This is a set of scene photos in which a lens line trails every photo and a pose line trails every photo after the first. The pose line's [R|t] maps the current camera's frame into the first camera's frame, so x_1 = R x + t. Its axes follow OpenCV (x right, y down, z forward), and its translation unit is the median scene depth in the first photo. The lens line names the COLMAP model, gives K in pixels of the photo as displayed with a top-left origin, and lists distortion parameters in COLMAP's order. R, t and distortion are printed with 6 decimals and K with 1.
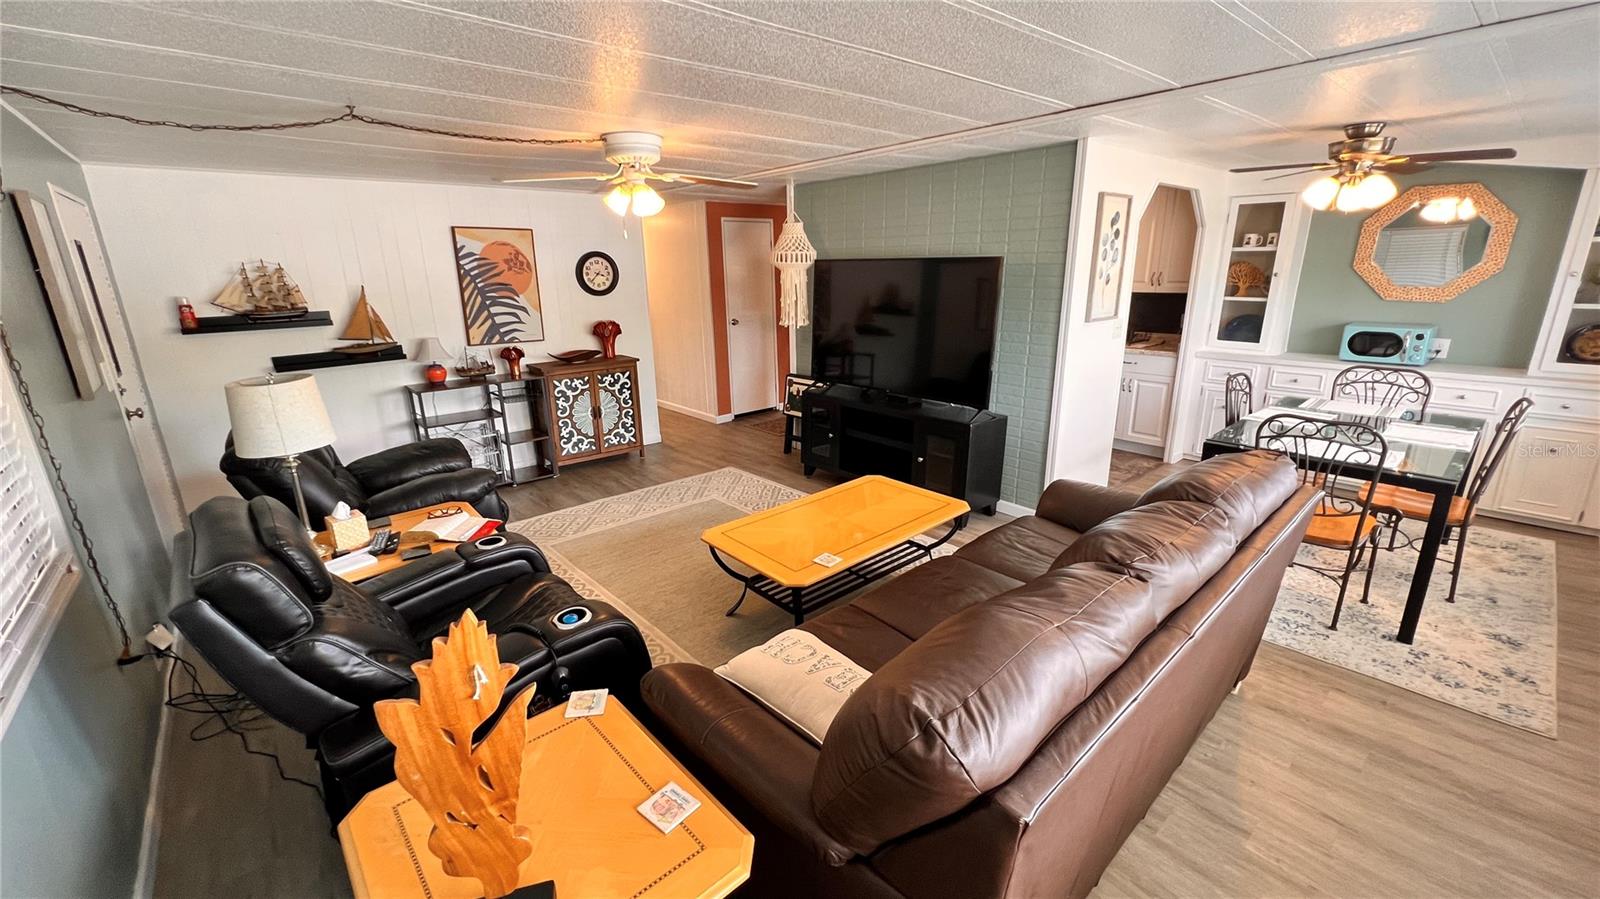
lens RADIAL K [[641.2, 0, 793.2], [0, 641.2, 451.5], [0, 0, 1]] dist [-0.000178, 0.000318]
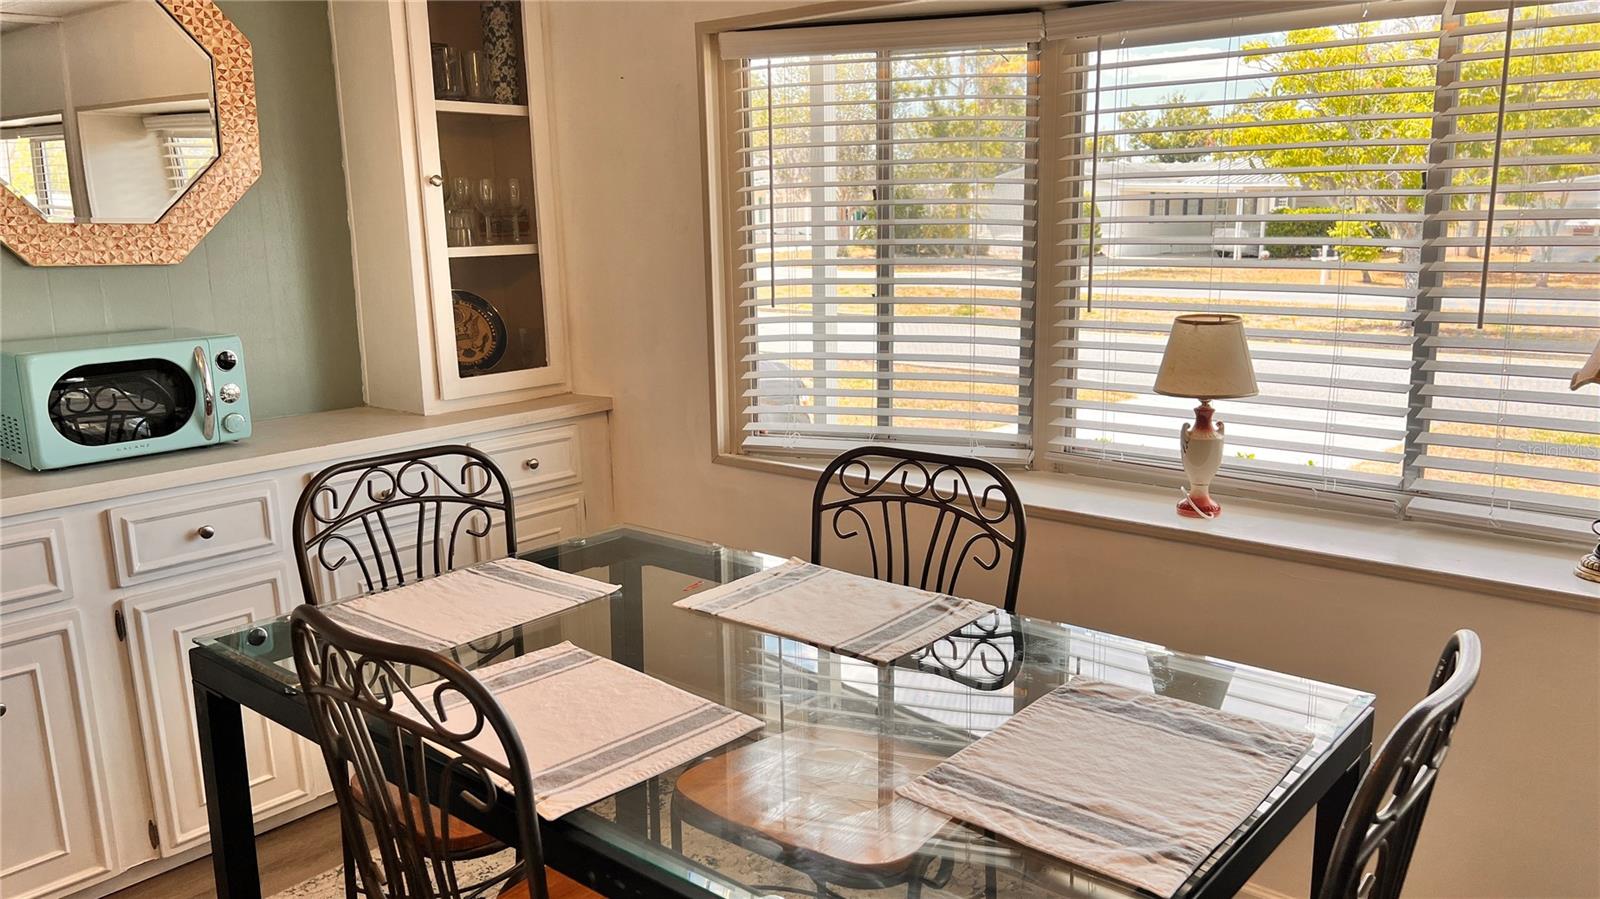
lens RADIAL K [[1200.4, 0, 808.5], [0, 1200.4, 460.6], [0, 0, 1]] dist [0.041588, -0.030919]
pose [[-0.163083, -0.177950, 0.970432, 0.248319], [0.298569, 0.928578, 0.220450, -0.150428], [-0.940351, 0.325693, -0.098305, 0.664852]]
